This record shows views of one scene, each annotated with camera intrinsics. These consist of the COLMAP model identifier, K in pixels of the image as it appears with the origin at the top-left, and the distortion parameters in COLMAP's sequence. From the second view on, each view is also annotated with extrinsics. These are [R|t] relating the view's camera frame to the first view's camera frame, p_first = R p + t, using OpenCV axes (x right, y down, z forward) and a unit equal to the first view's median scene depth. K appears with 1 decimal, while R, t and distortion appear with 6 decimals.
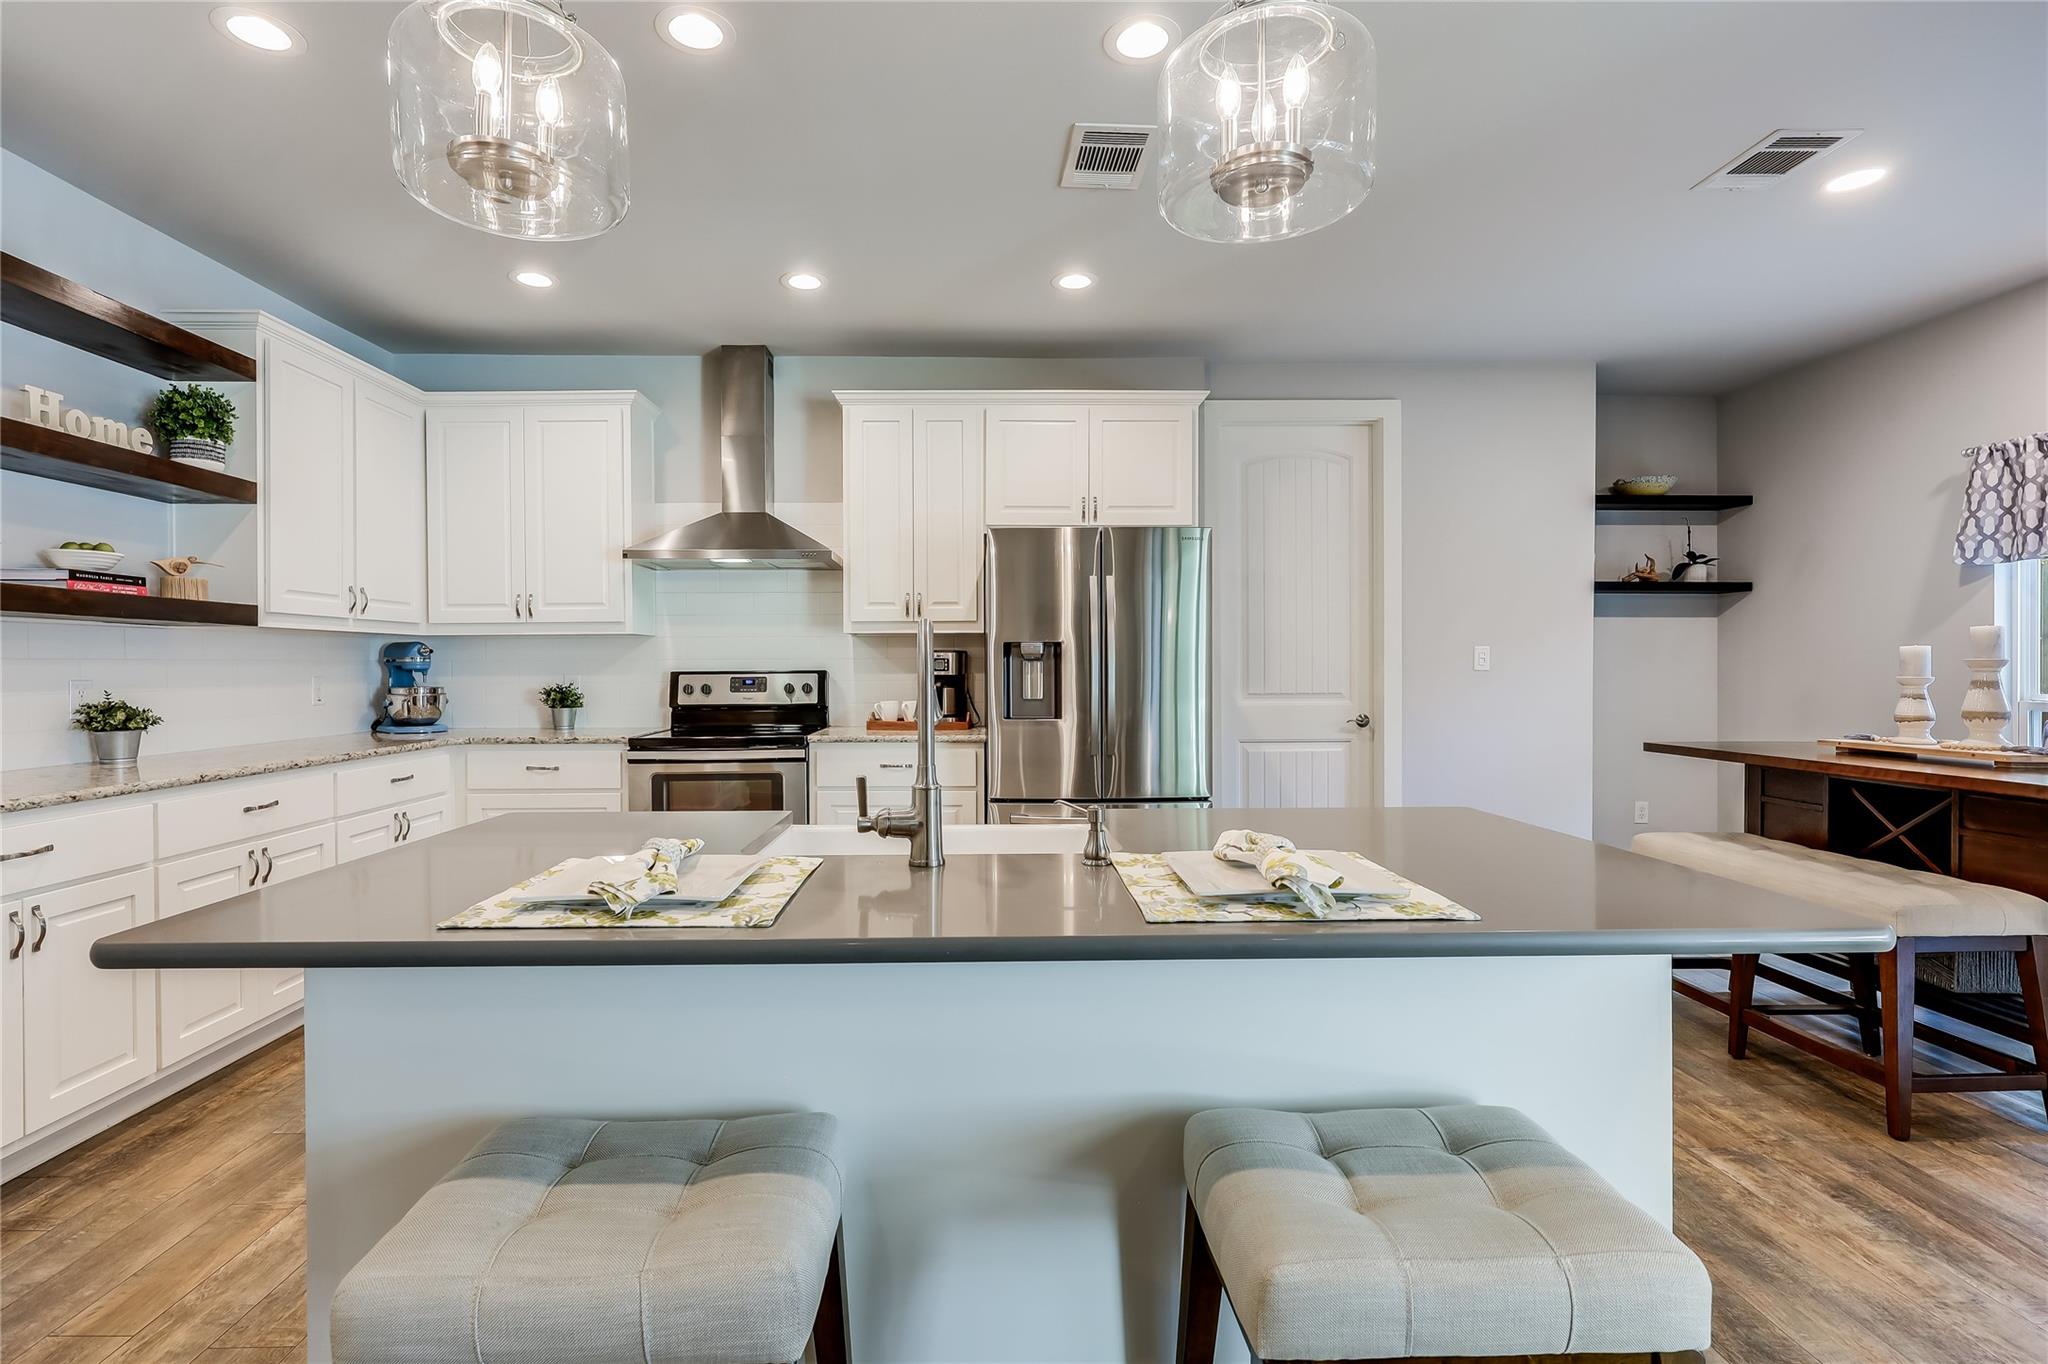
lens RADIAL K [[973.3, 0, 983.9], [0, 973.3, 669.6], [0, 0, 1]] dist [-0.008897, 0.001555]
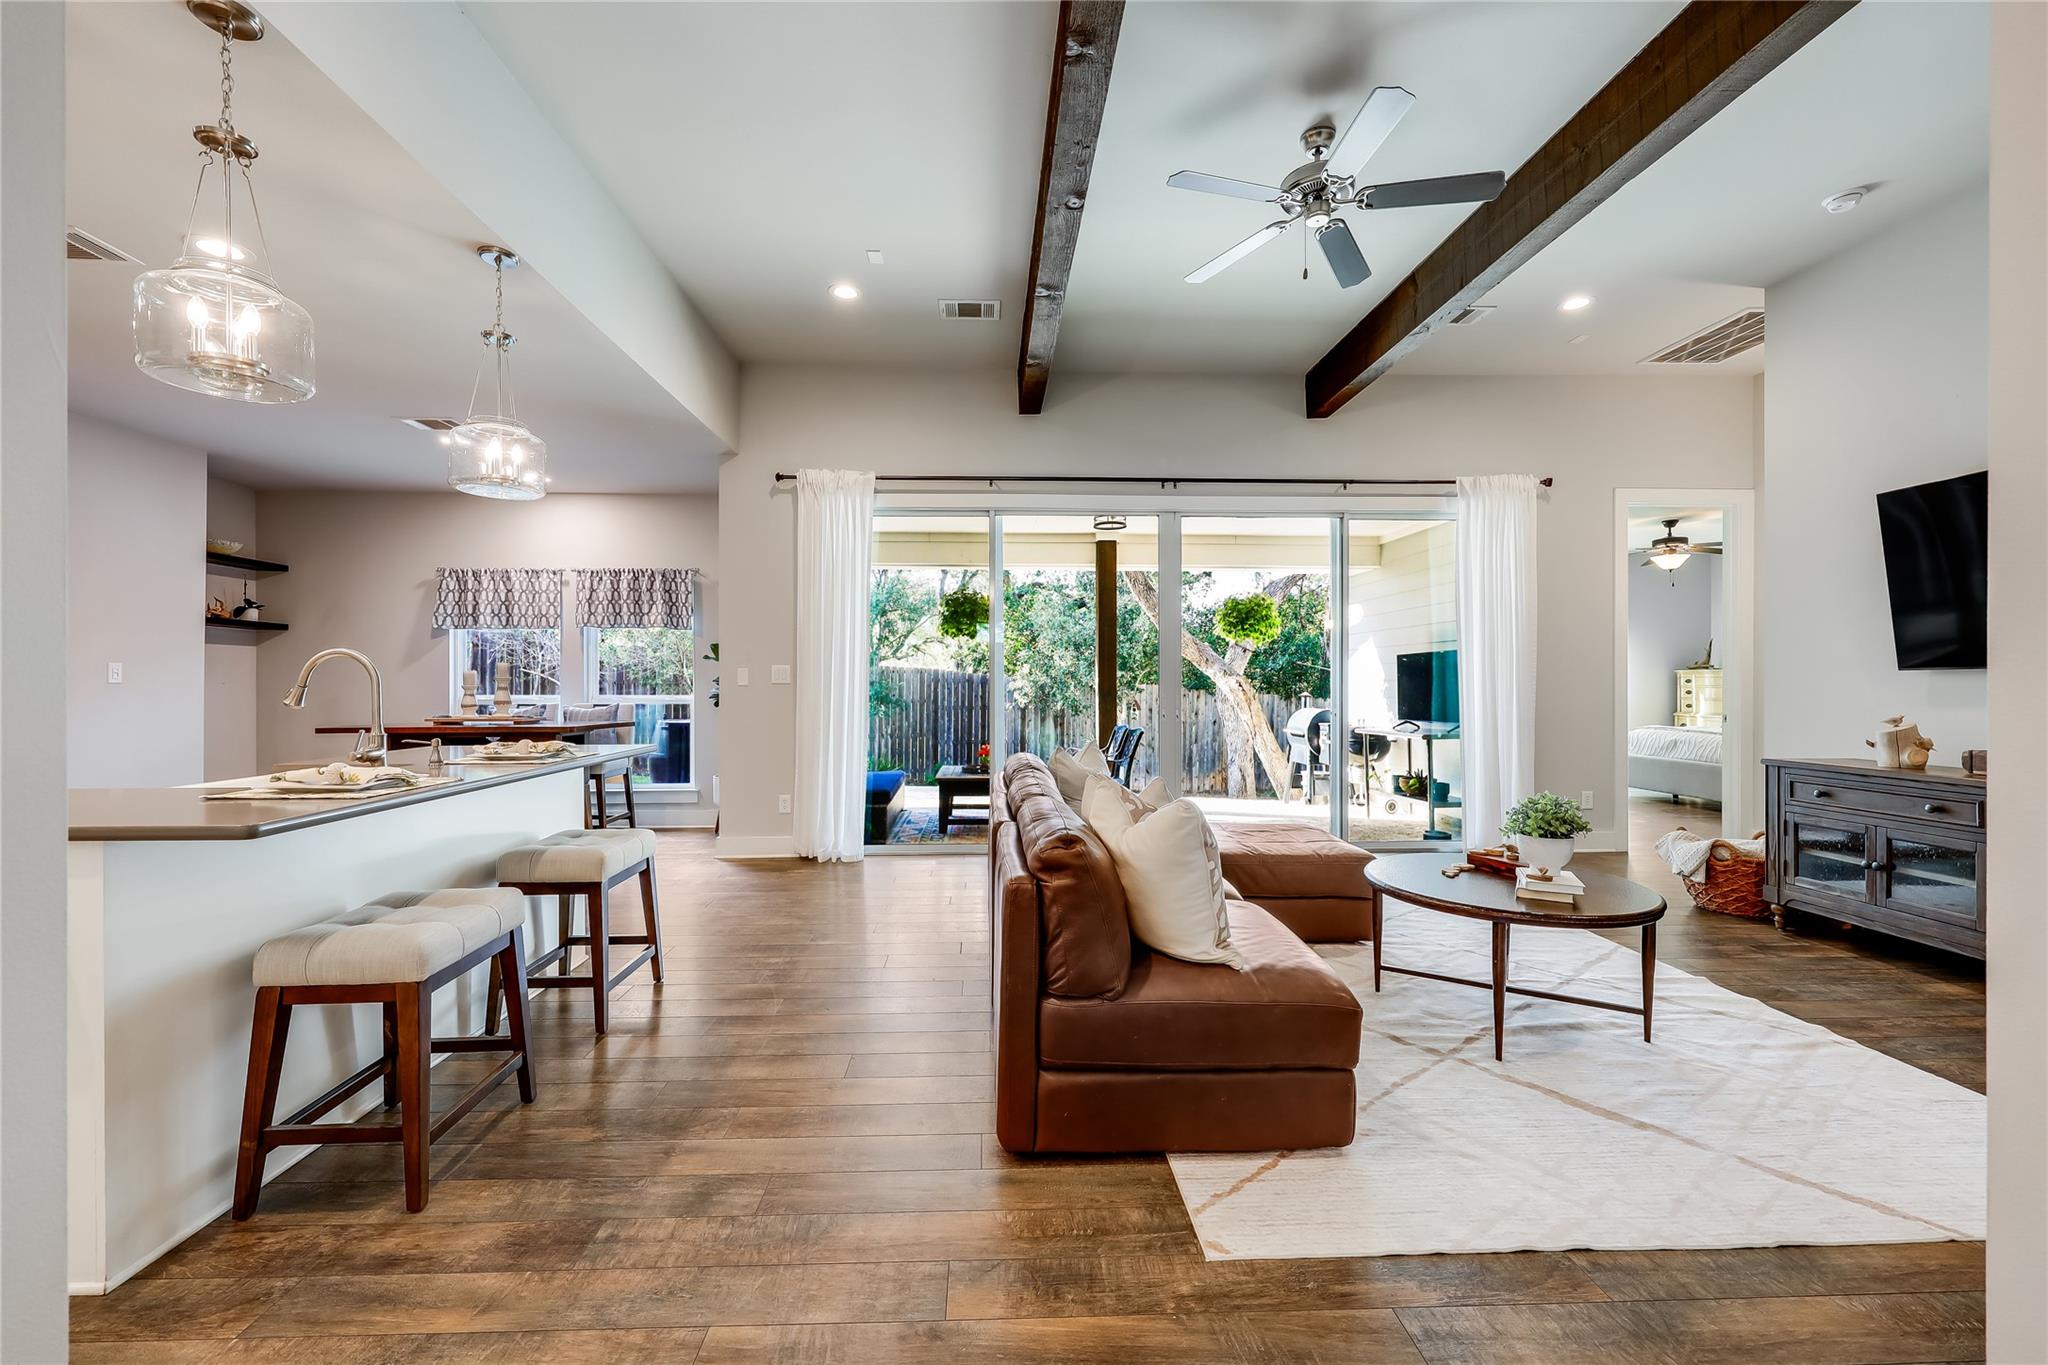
lens RADIAL K [[823.3, 0, 1019.0], [0, 823.3, 682.3], [0, 0, 1]] dist [-0.003074, -0.000080]
pose [[-0.031197, 0.004691, 0.999502, -0.586963], [0.001640, 0.999988, -0.004642, 0.006965], [-0.999512, 0.001494, -0.031205, -0.090047]]
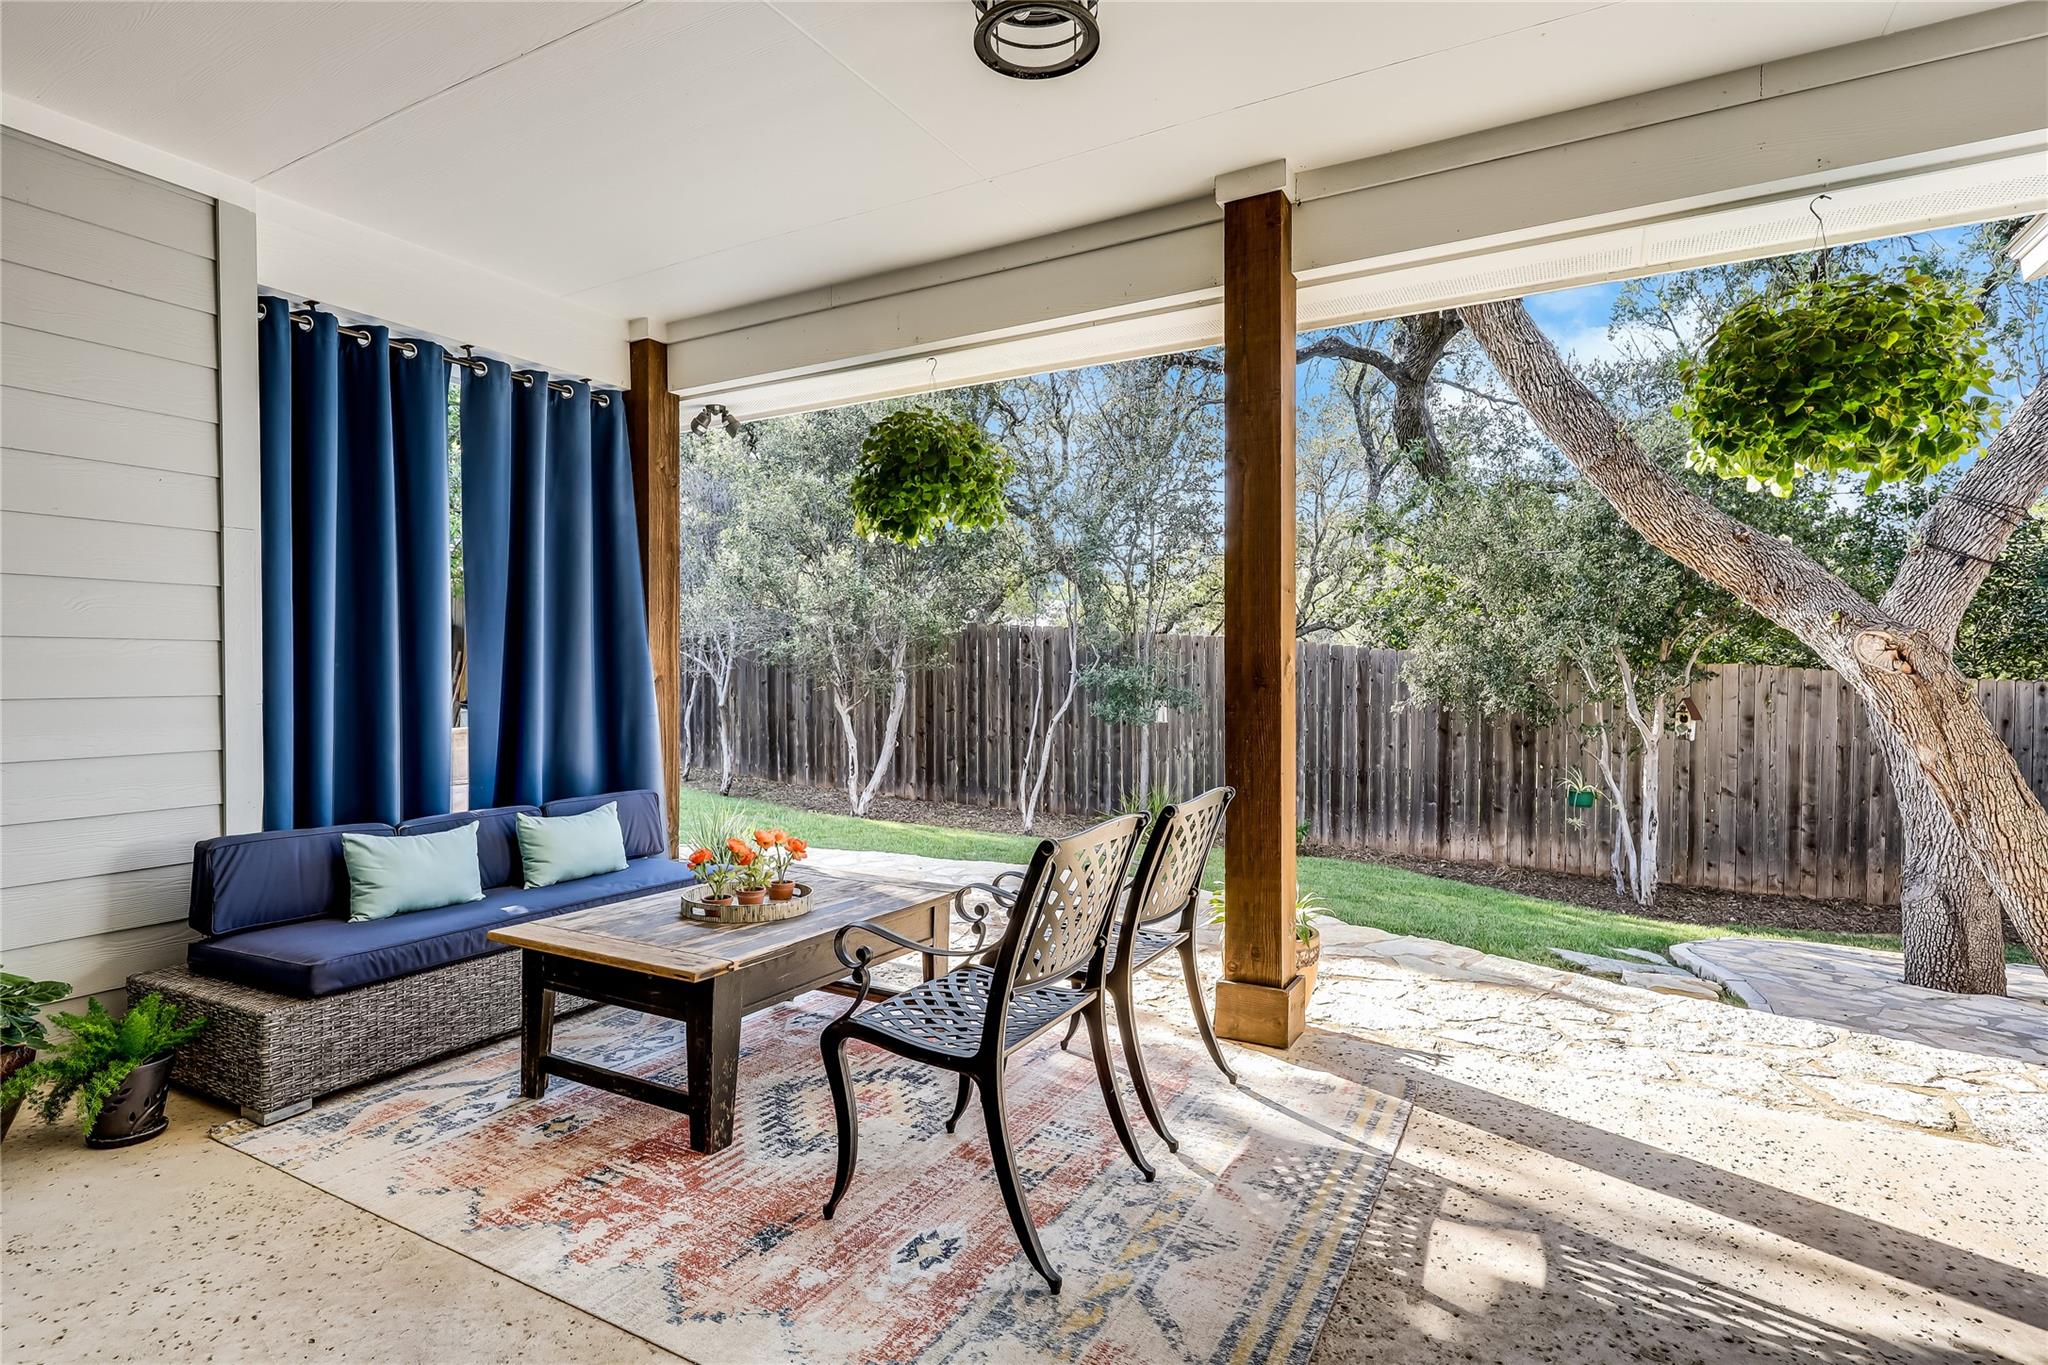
lens RADIAL K [[1033.4, 0, 1012.0], [0, 1033.4, 682.6], [0, 0, 1]] dist [-0.002288, 0.000196]
pose [[0.499720, -0.007126, 0.866158, 0.581862], [0.002438, 0.999974, 0.006821, 0.021750], [-0.866184, -0.001297, 0.499724, -0.594798]]
